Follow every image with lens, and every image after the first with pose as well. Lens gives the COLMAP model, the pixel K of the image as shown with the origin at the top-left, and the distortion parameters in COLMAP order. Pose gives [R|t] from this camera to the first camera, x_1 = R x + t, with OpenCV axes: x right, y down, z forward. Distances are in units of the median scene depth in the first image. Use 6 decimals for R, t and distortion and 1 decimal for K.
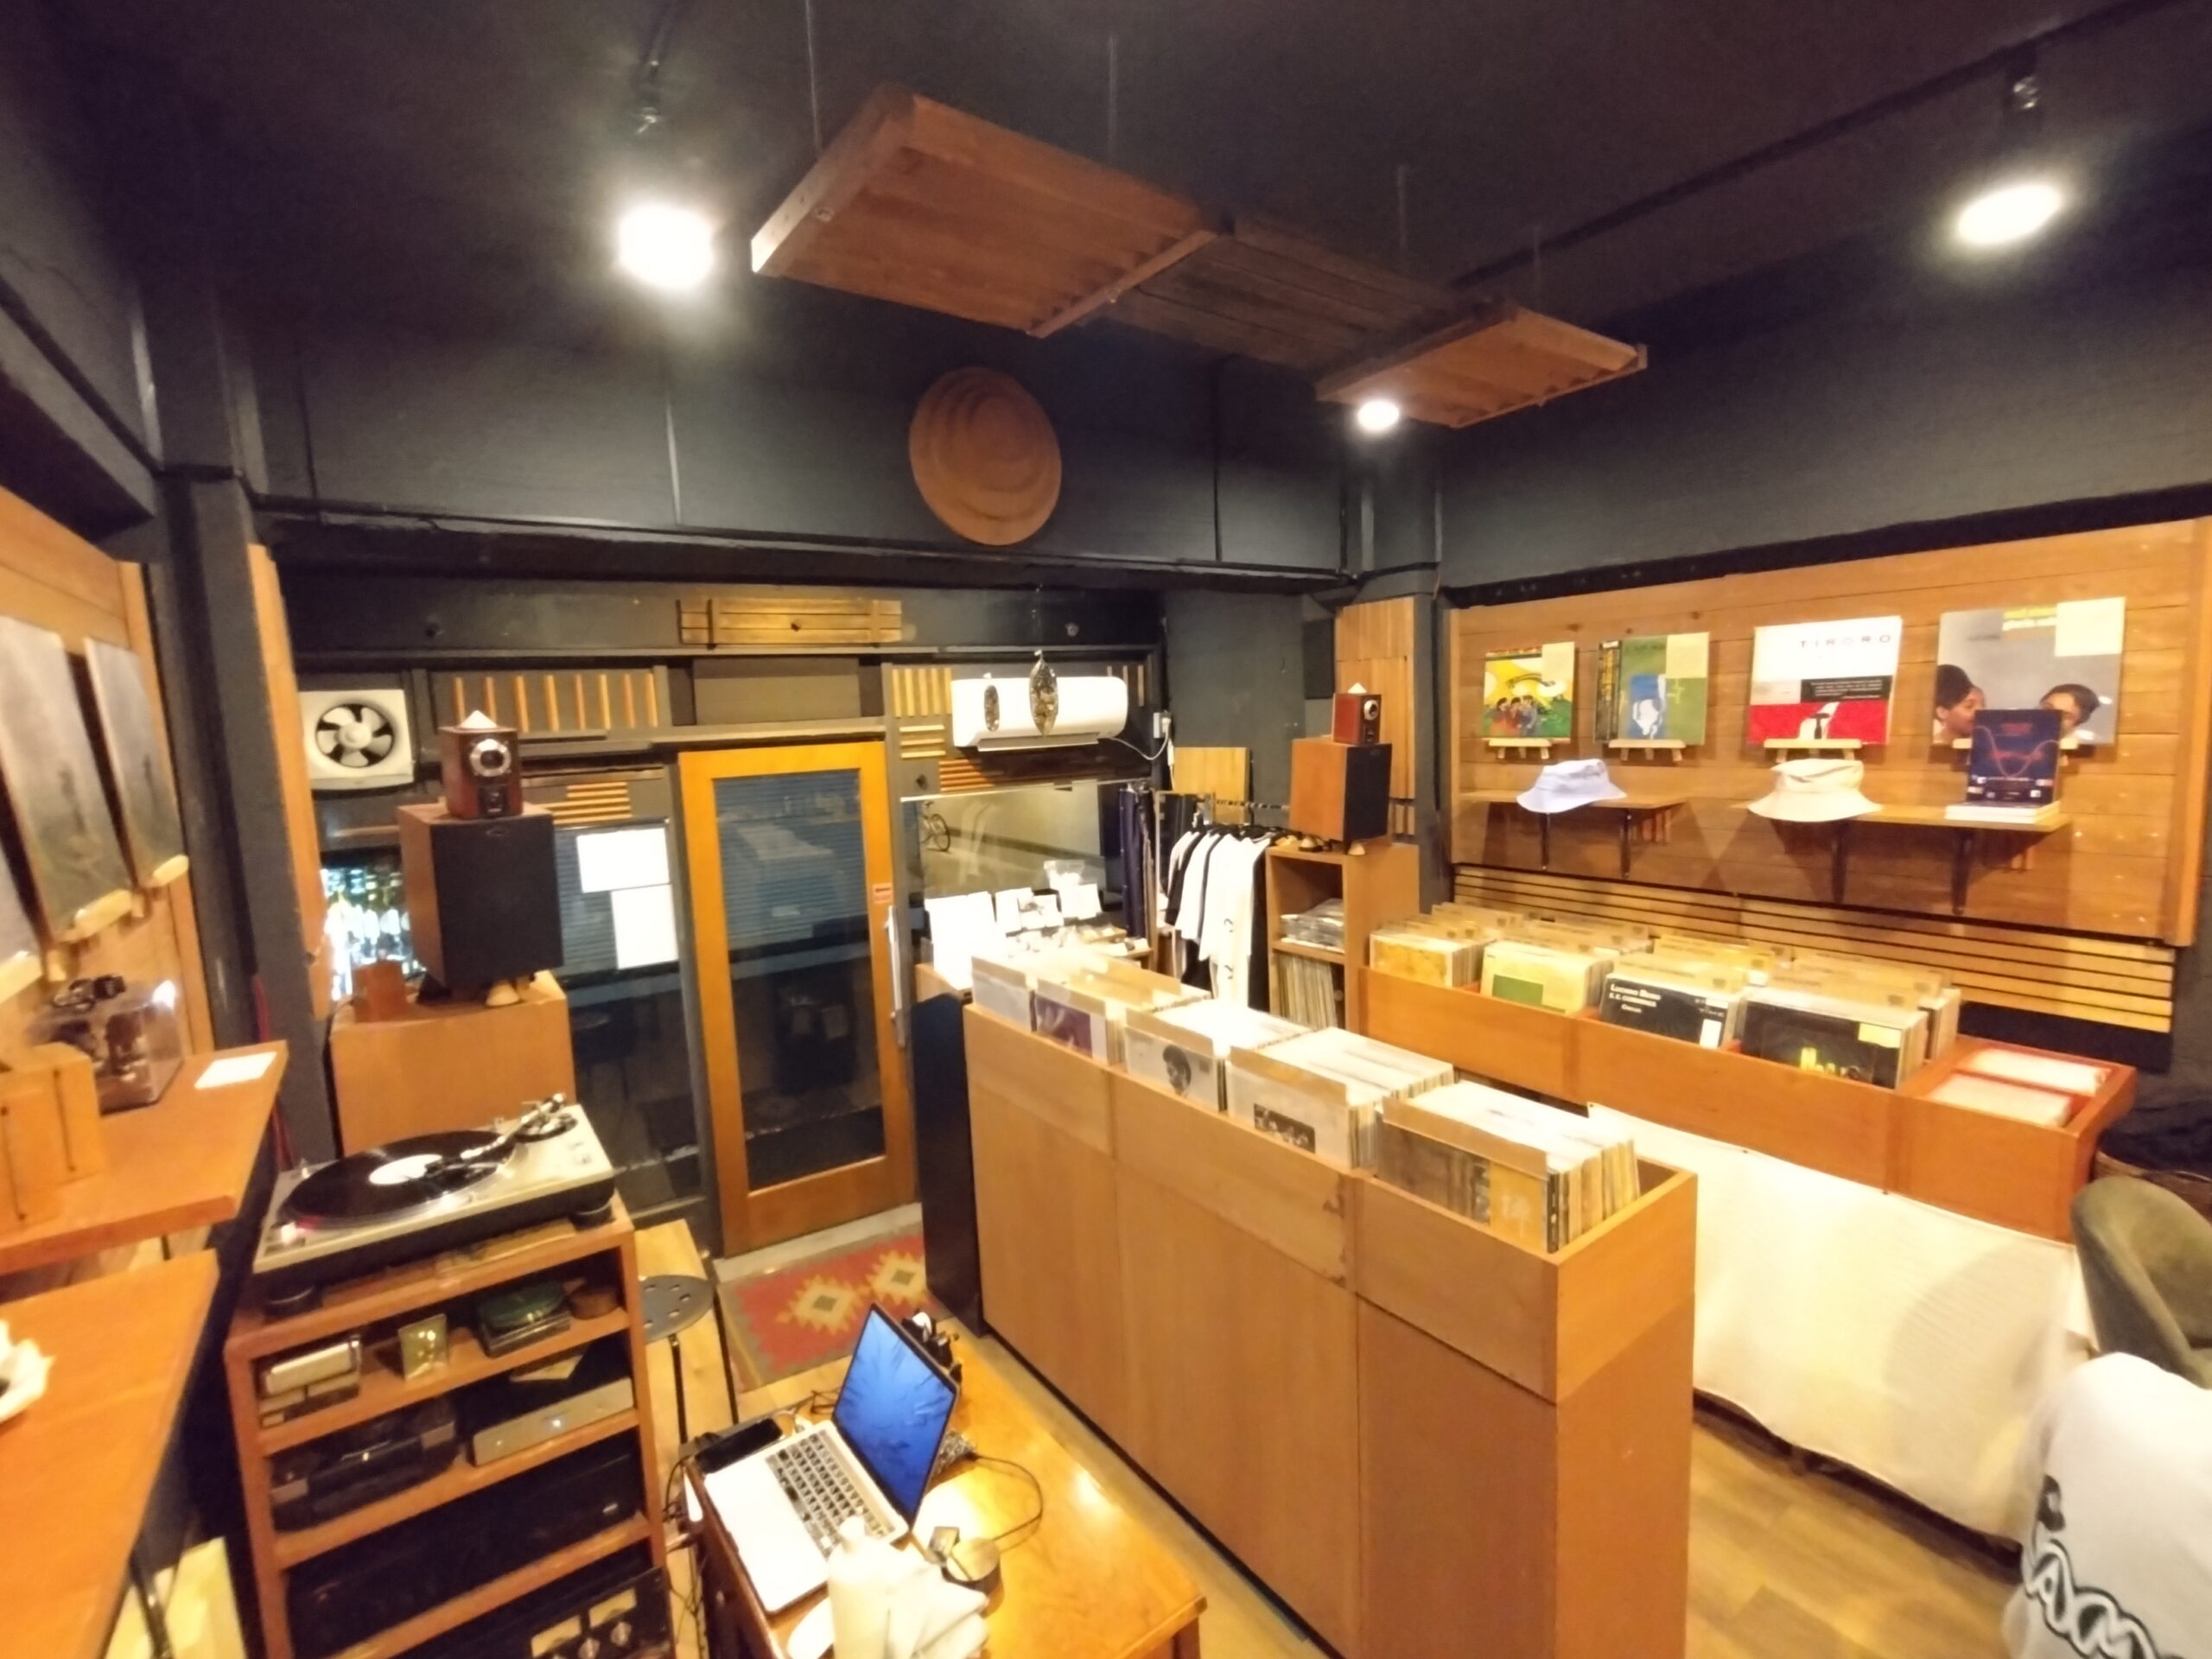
lens RADIAL K [[993.8, 0, 1090.6], [0, 993.8, 824.9], [0, 0, 1]] dist [0.003247, -0.001897]
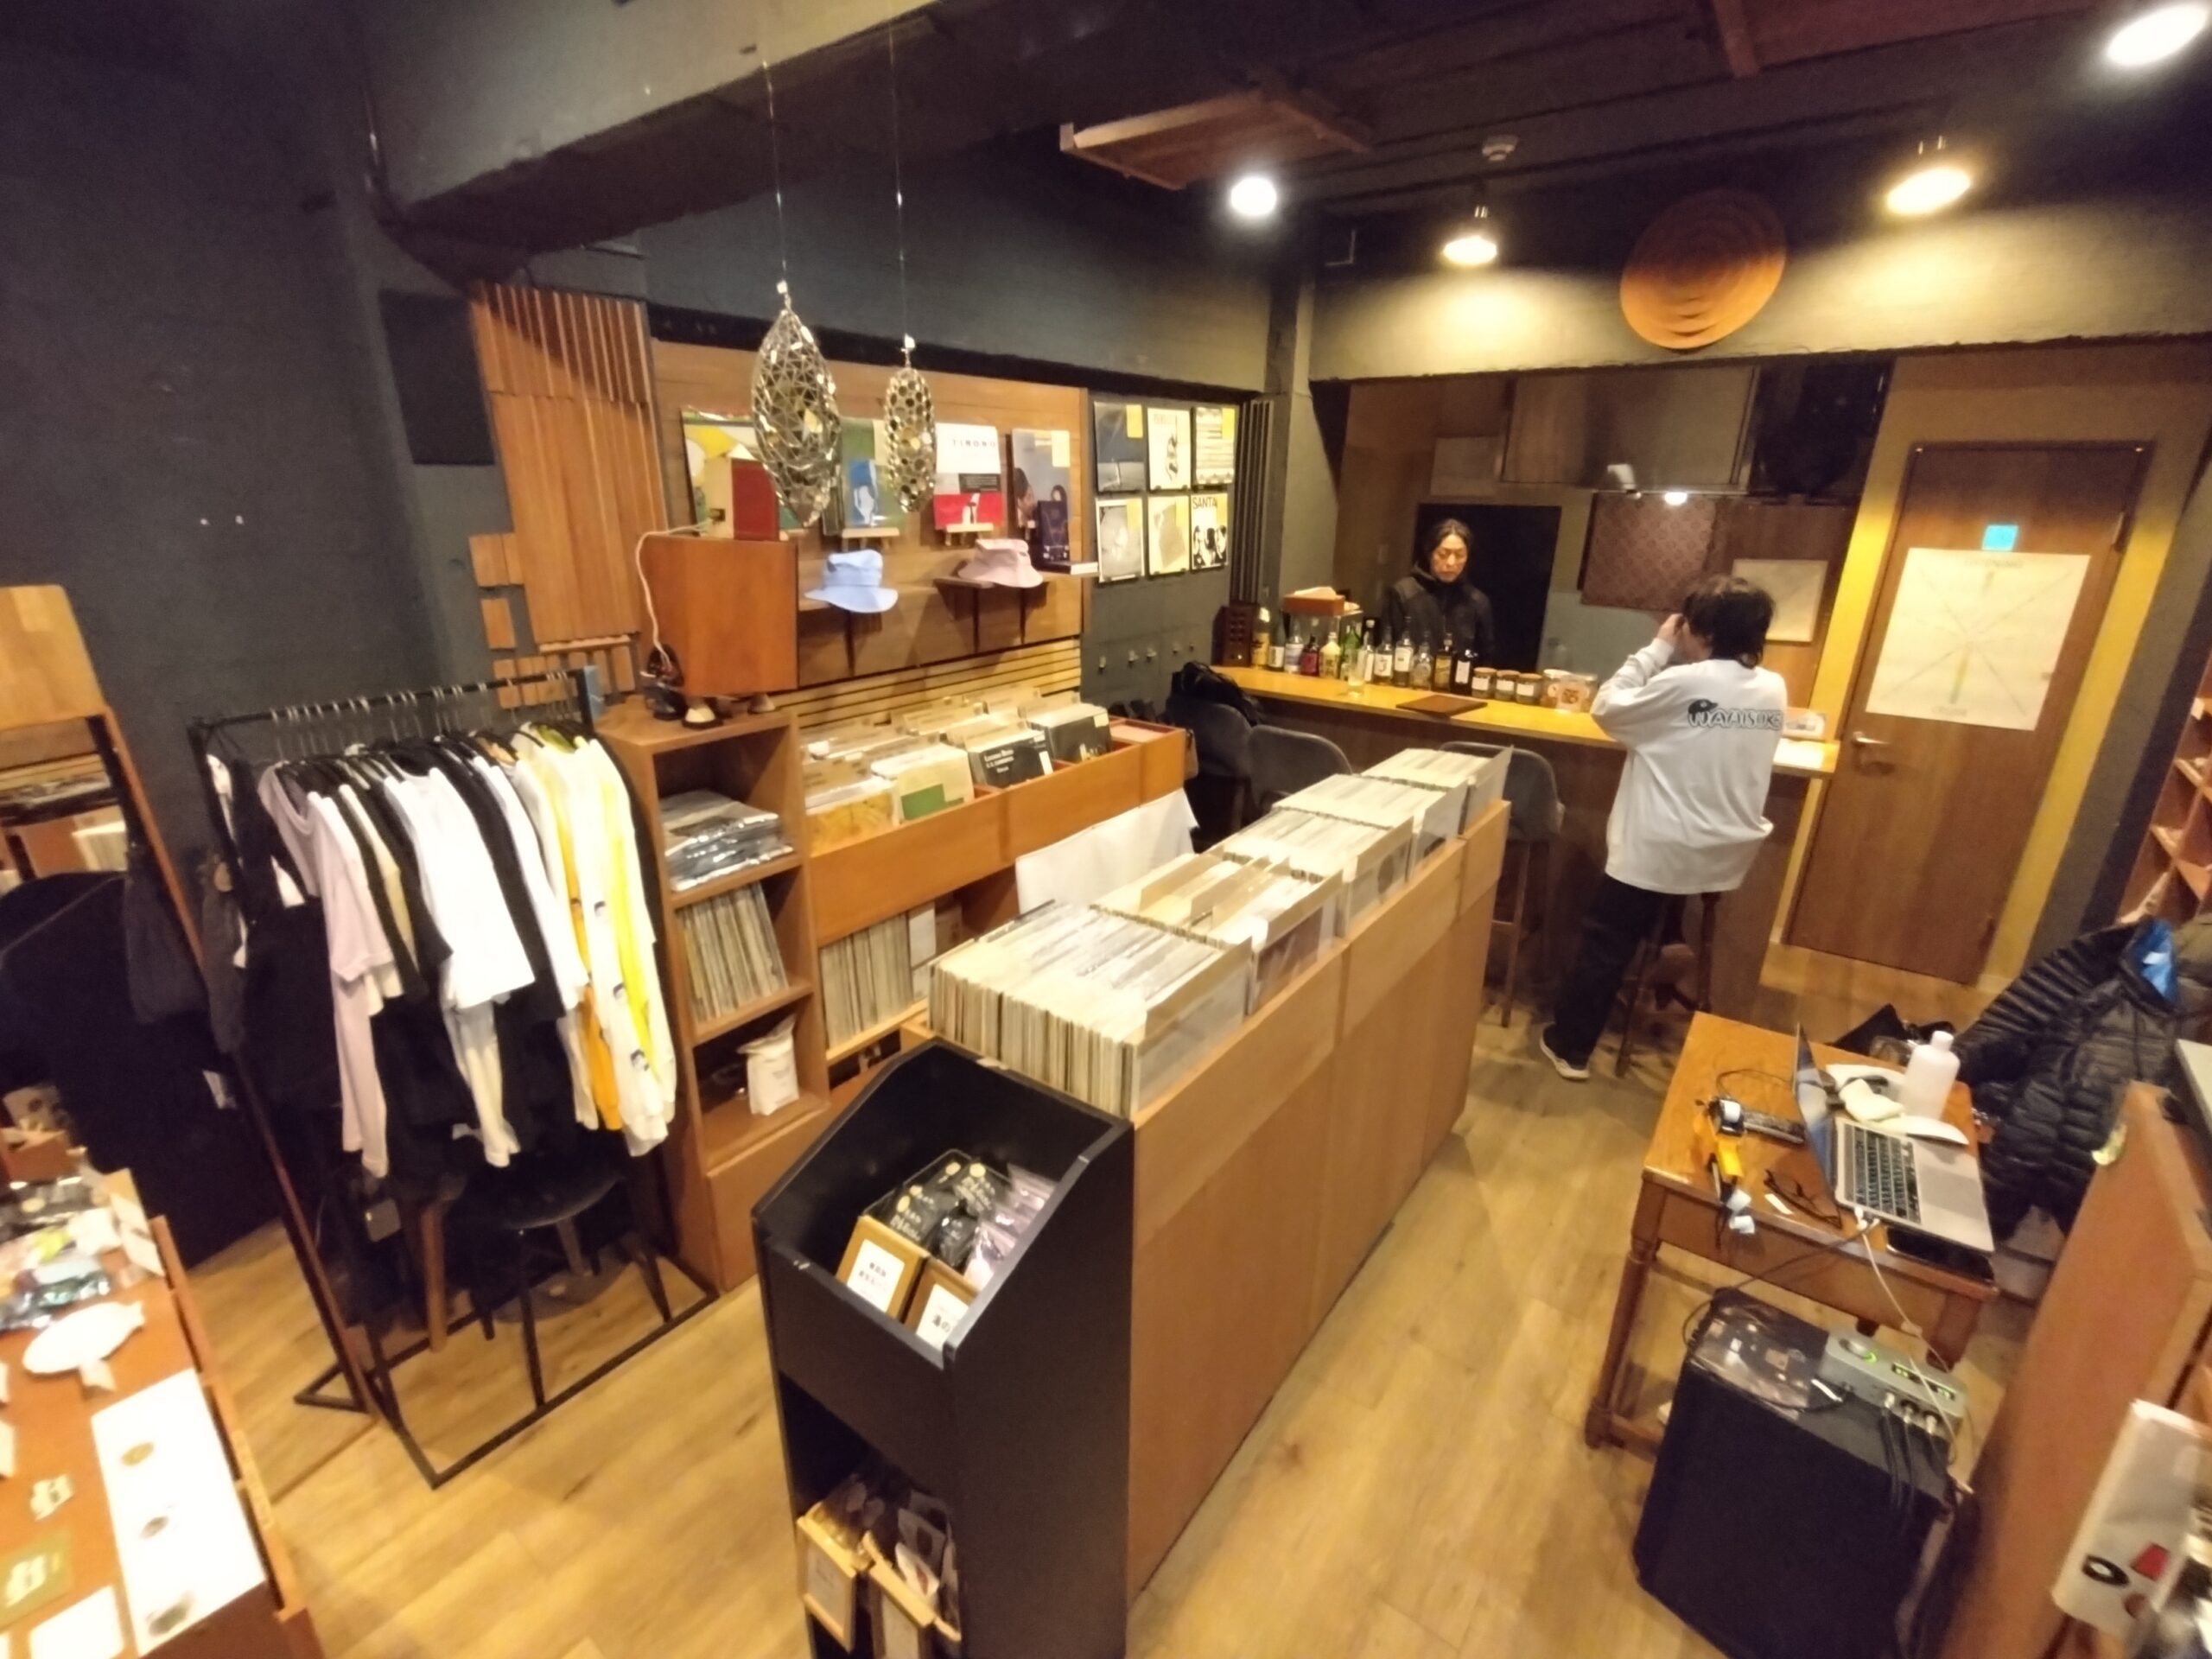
lens RADIAL K [[993.8, 0, 1090.1], [0, 993.8, 819.0], [0, 0, 1]] dist [0.003247, -0.001897]
pose [[-0.289263, -0.273930, 0.917218, -0.498469], [0.114170, 0.941469, 0.317178, -0.102159], [-0.950417, 0.196466, -0.241057, 1.086697]]
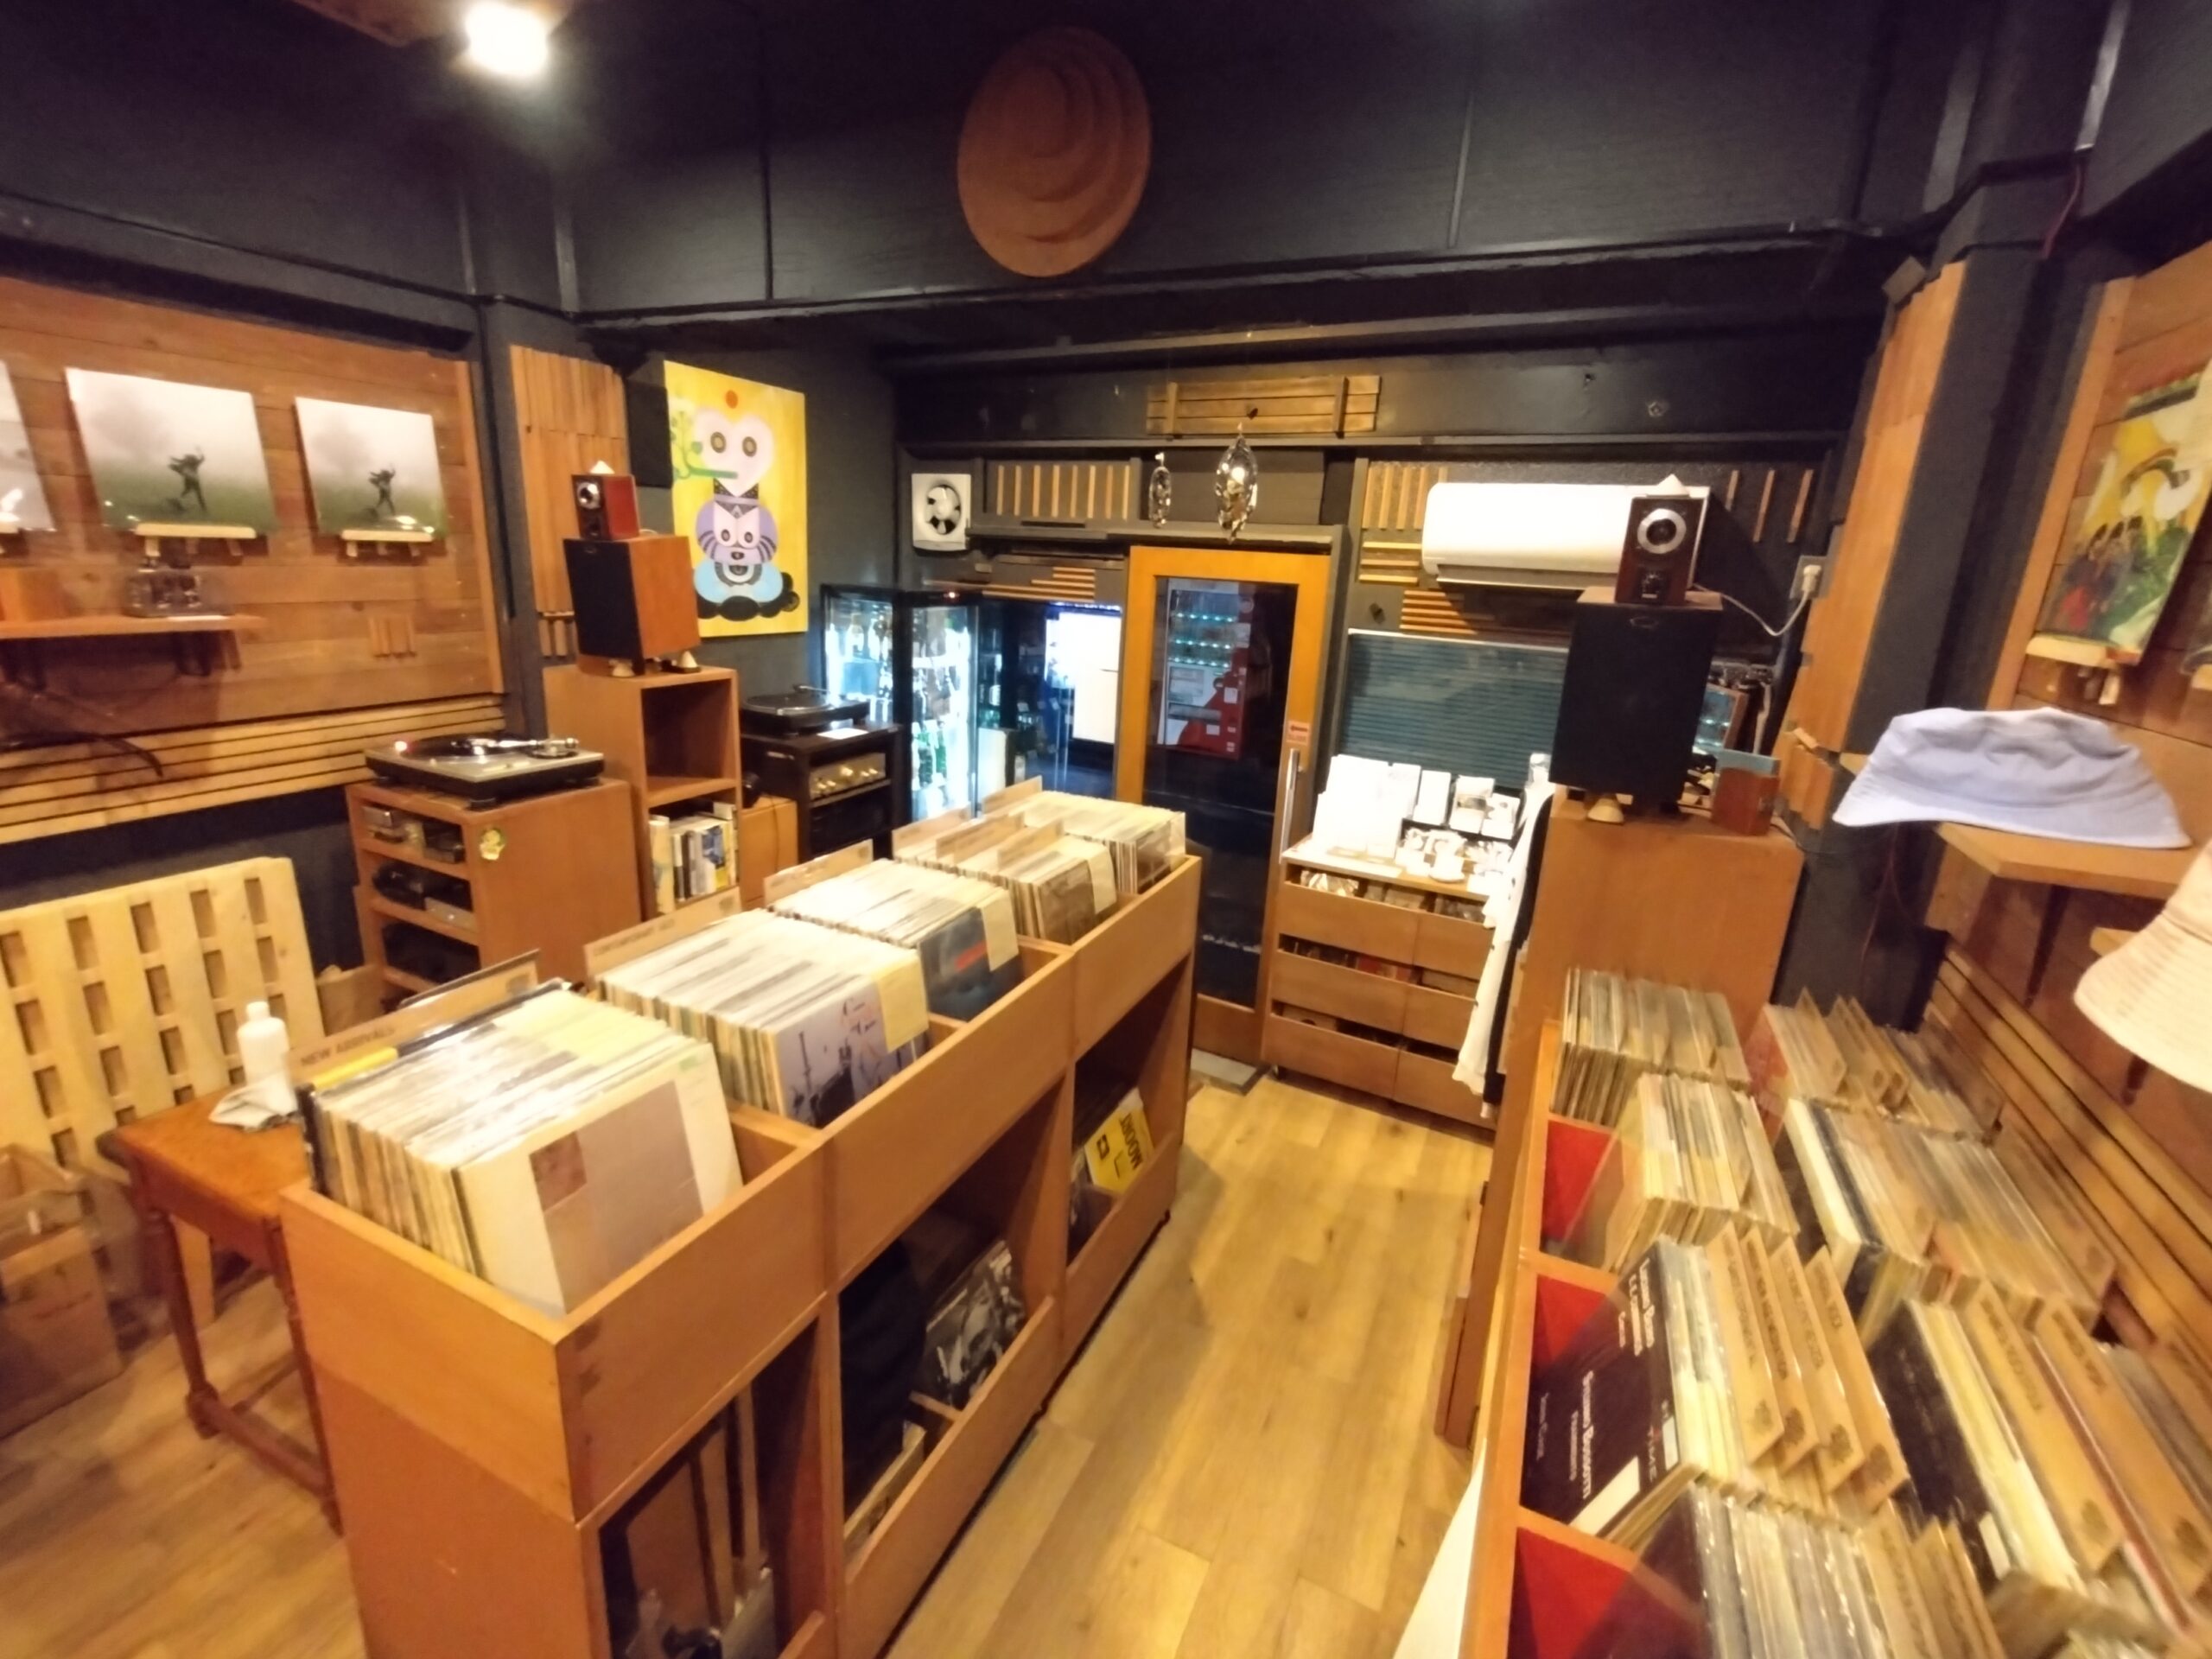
lens RADIAL K [[993.8, 0, 1093.3], [0, 993.8, 832.4], [0, 0, 1]] dist [0.003247, -0.001897]
pose [[0.476948, 0.307550, -0.823367, 0.646677], [-0.171486, 0.951341, 0.256015, -0.059361], [0.862040, 0.019090, 0.506480, 0.567686]]
